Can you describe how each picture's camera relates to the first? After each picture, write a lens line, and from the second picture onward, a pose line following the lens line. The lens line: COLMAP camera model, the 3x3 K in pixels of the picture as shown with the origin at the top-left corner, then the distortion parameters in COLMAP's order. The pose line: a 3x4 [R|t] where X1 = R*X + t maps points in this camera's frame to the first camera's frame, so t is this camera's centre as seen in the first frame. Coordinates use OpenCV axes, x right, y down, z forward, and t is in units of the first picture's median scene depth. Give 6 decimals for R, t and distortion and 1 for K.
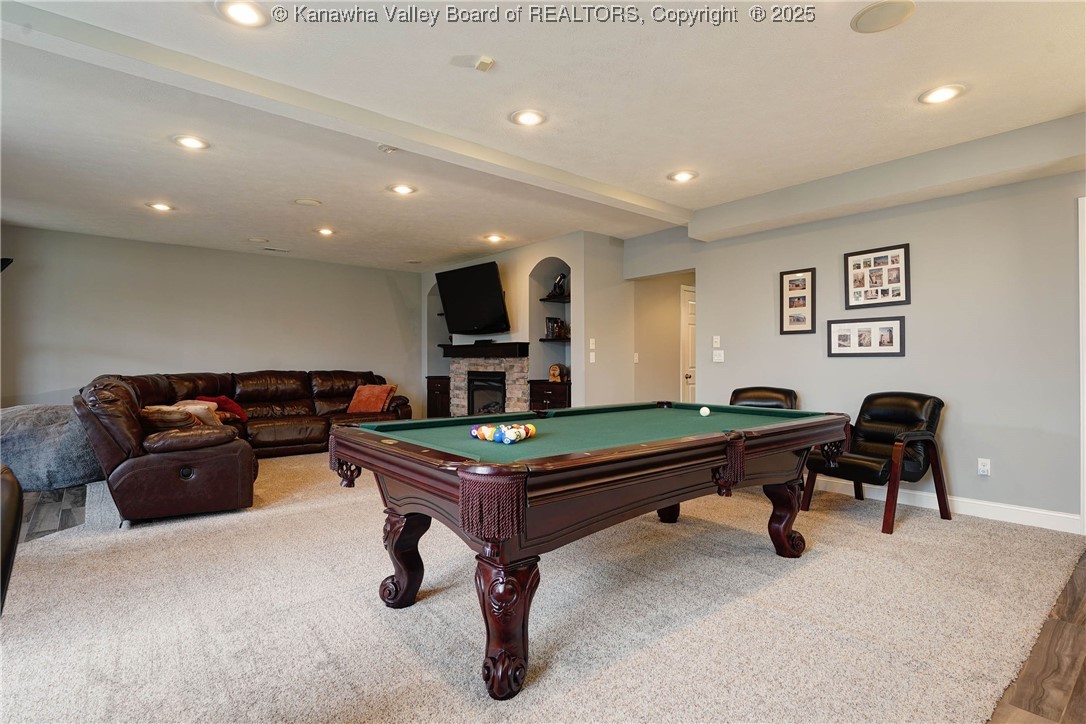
lens RADIAL K [[534.8, 0, 541.6], [0, 534.8, 358.7], [0, 0, 1]] dist [0.000752, -0.000549]
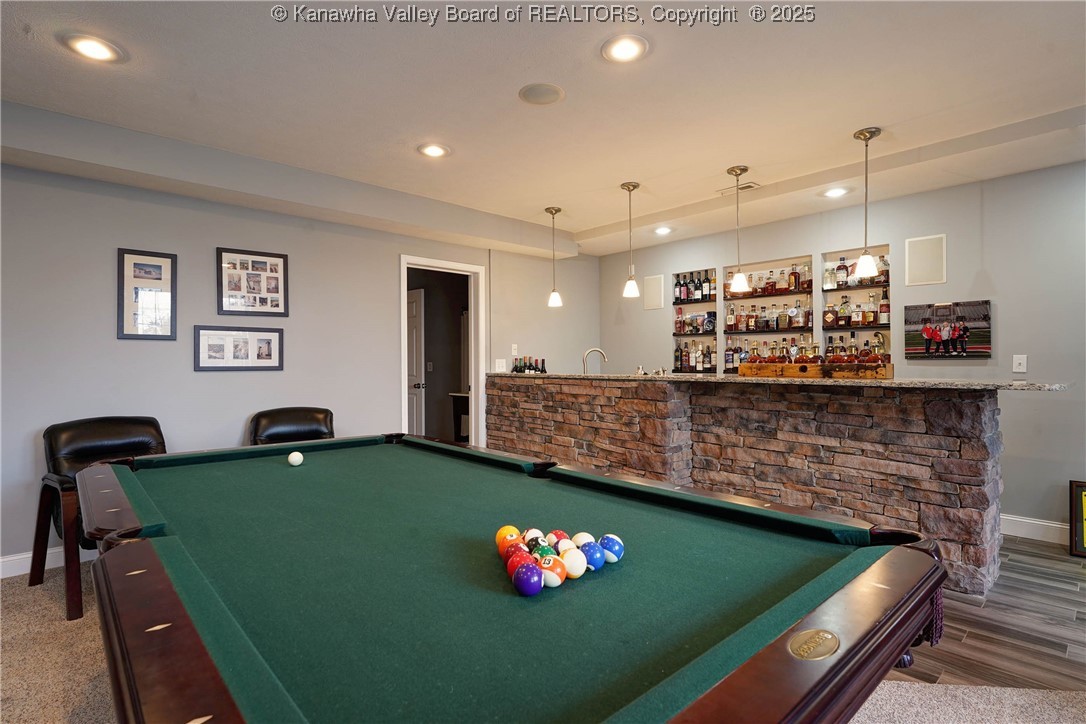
lens RADIAL K [[534.8, 0, 542.2], [0, 534.8, 365.5], [0, 0, 1]] dist [0.000752, -0.000549]
pose [[-0.024497, 0.006573, 0.999678, -0.291909], [0.003499, 0.999973, -0.006490, -0.005017], [-0.999694, 0.003338, -0.024520, 0.539917]]
